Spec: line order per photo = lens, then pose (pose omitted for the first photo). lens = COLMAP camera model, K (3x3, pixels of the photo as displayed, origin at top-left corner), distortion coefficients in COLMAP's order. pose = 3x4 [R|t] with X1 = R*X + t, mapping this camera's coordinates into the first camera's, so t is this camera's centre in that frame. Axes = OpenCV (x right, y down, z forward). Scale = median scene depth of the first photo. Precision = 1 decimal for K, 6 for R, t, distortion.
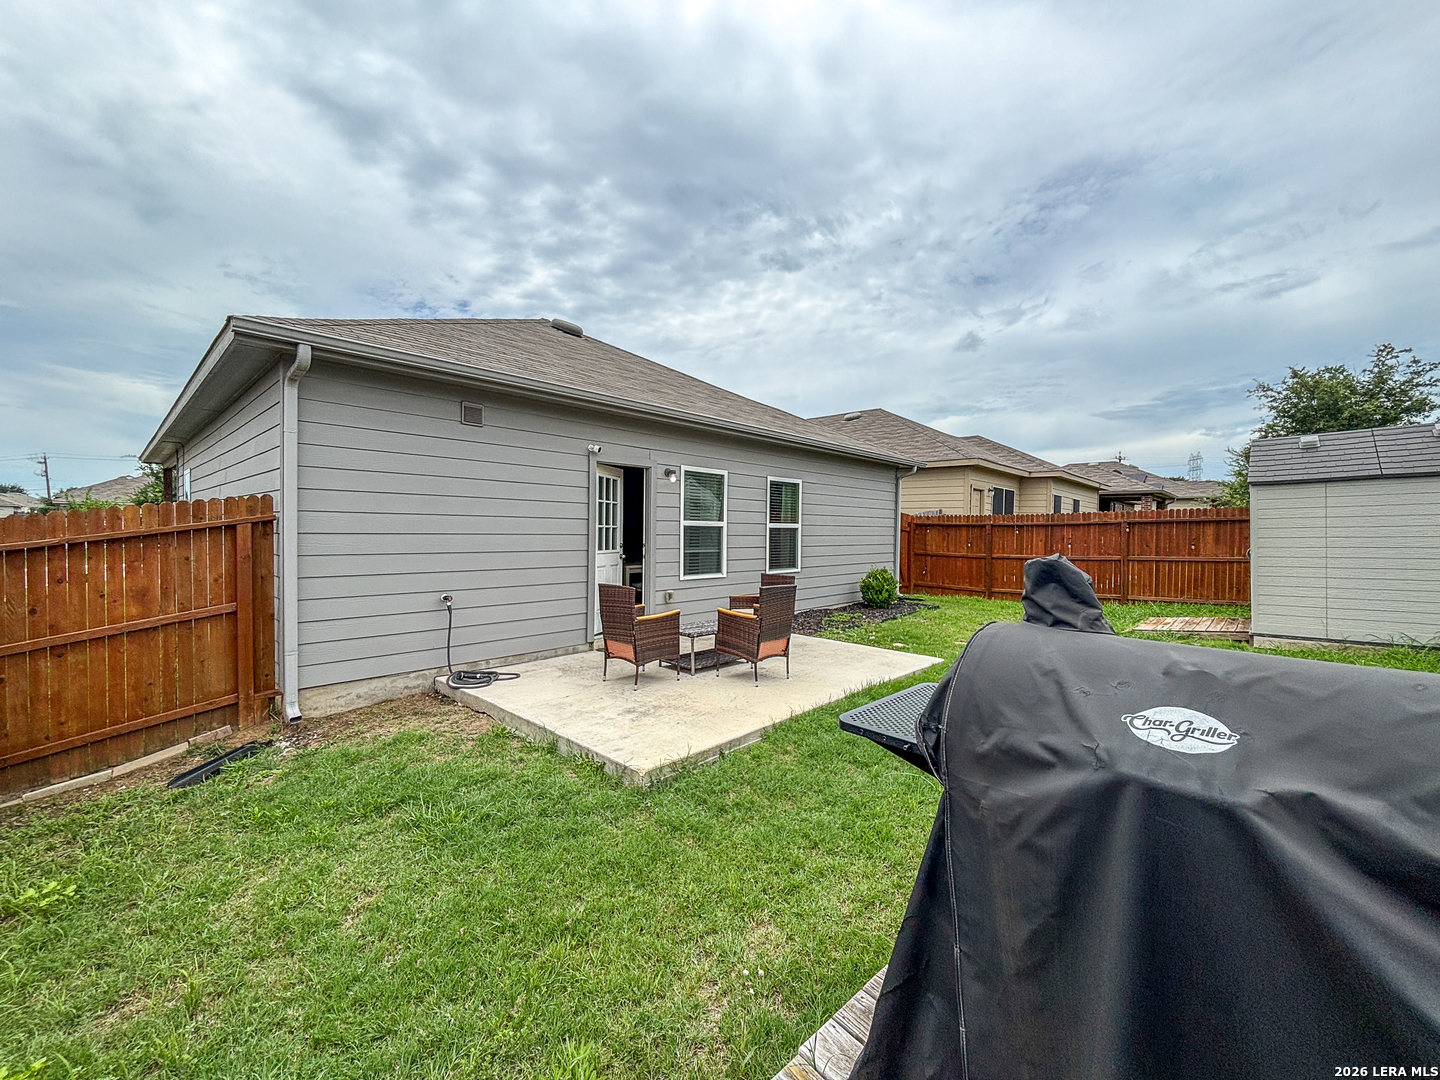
lens RADIAL K [[590.9, 0, 668.3], [0, 590.9, 554.9], [0, 0, 1]] dist [-0.000356, 0.001162]
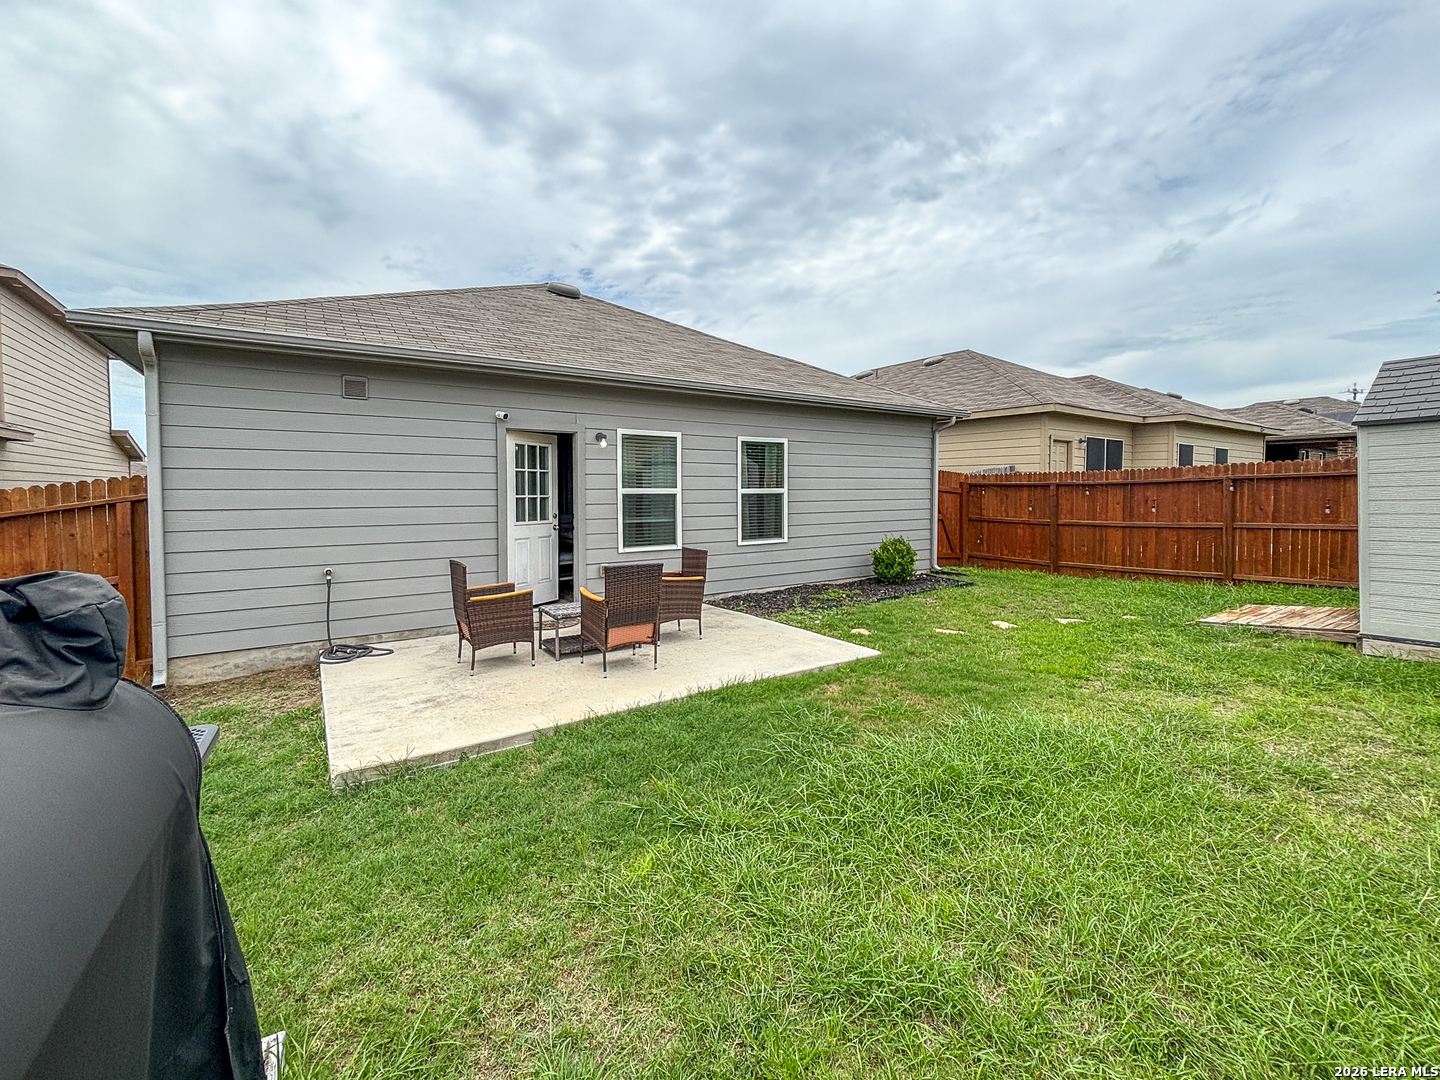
lens RADIAL K [[590.9, 0, 716.1], [0, 590.9, 536.8], [0, 0, 1]] dist [-0.000356, 0.001162]
pose [[0.974874, 0.003335, -0.222731, 0.215832], [0.005398, 0.999240, 0.038591, -0.009901], [0.222690, -0.038824, 0.974116, 0.073688]]
